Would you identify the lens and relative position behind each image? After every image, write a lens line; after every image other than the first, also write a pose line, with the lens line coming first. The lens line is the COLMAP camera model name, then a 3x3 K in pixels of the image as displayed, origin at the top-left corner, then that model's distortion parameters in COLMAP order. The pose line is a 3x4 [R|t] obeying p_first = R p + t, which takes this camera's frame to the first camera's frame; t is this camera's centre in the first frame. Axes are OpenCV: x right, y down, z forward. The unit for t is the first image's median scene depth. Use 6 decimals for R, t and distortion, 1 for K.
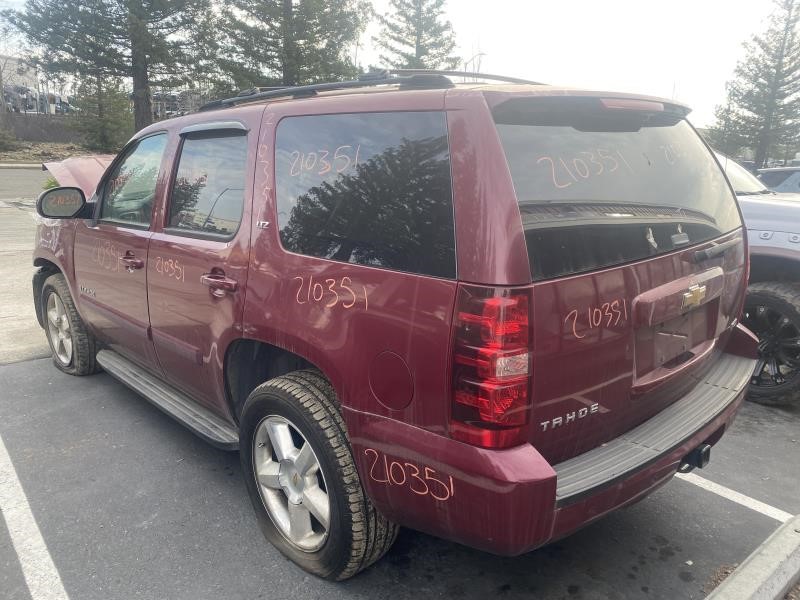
lens RADIAL K [[617.1, 0, 402.3], [0, 617.1, 301.1], [0, 0, 1]] dist [0.010874, -0.009908]
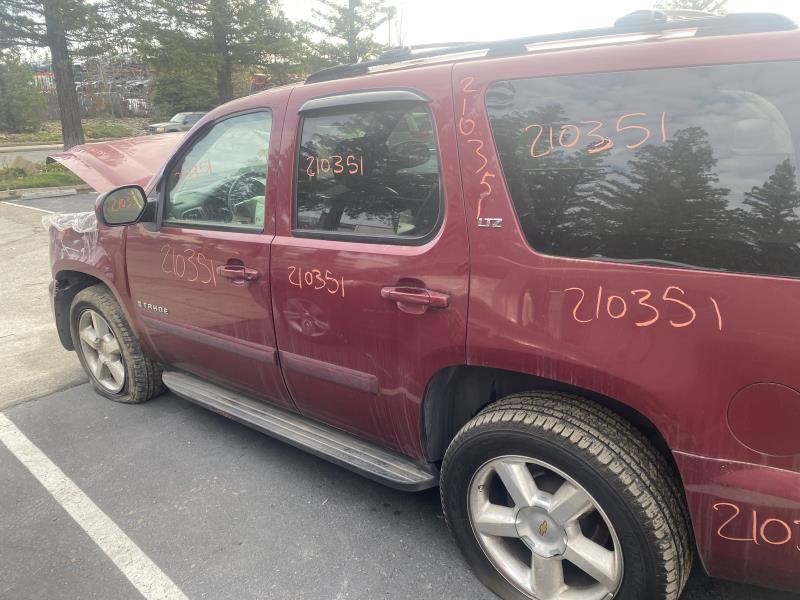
lens RADIAL K [[617.1, 0, 396.1], [0, 617.1, 298.2], [0, 0, 1]] dist [0.010874, -0.009908]
pose [[0.990960, -0.095613, 0.094111, -0.254697], [0.089544, 0.993745, 0.066728, -0.054294], [-0.099902, -0.057698, 0.993323, 0.133526]]
